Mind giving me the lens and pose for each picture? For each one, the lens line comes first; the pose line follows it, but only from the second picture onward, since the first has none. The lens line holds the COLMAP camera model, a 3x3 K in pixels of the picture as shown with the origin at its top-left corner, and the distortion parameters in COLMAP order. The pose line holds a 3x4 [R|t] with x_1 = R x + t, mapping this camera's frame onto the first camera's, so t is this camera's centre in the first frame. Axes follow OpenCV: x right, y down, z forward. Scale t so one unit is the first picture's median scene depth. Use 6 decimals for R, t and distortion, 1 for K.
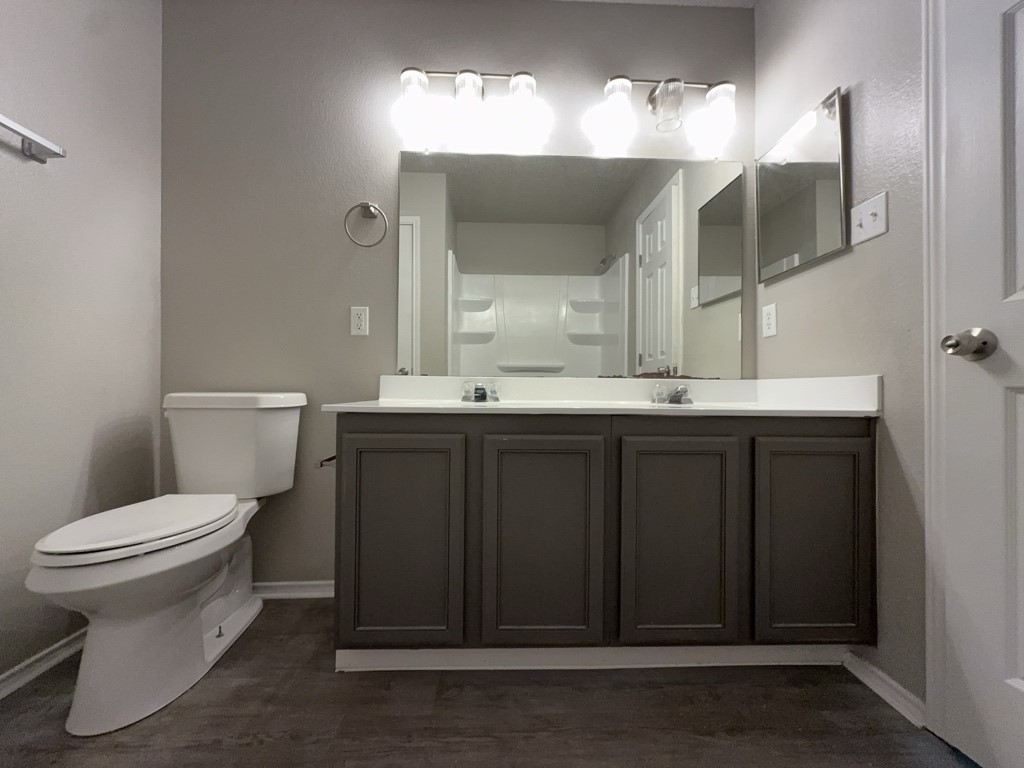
lens RADIAL K [[408.1, 0, 511.2], [0, 408.1, 382.1], [0, 0, 1]] dist [0.000767, 0.000212]
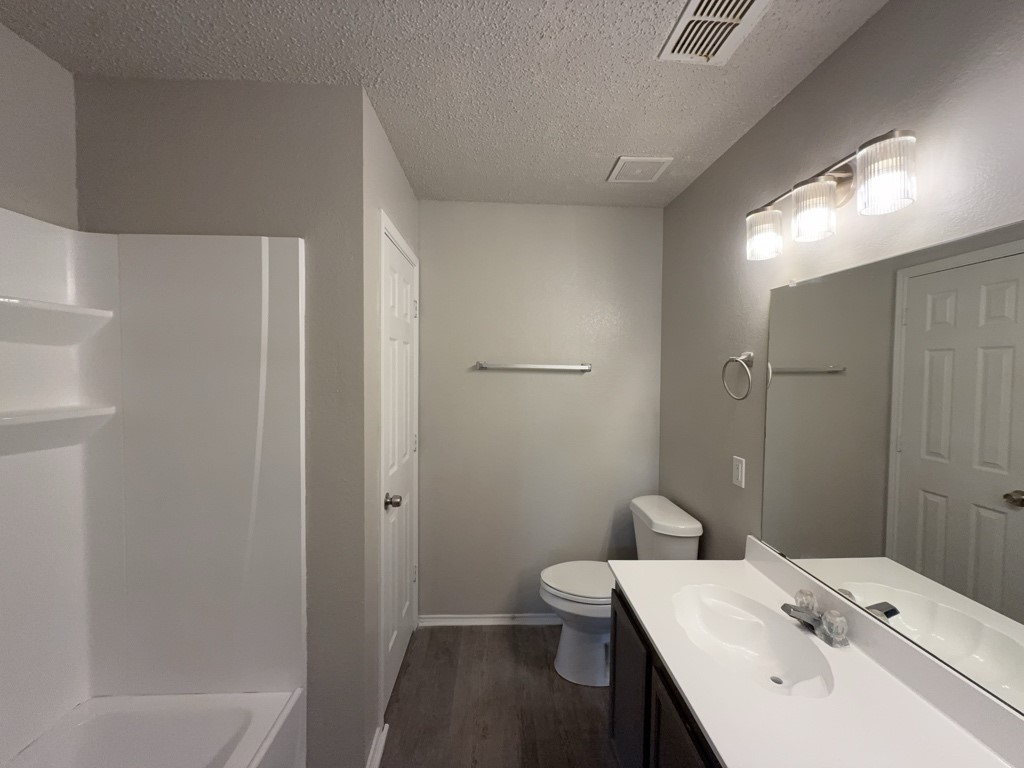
lens RADIAL K [[408.1, 0, 511.2], [0, 408.1, 382.1], [0, 0, 1]] dist [0.000767, 0.000212]
pose [[-0.004034, 0.024119, -0.999701, 0.701248], [-0.009769, 0.999660, 0.024157, -0.440906], [0.999944, 0.009863, -0.003798, 0.518903]]
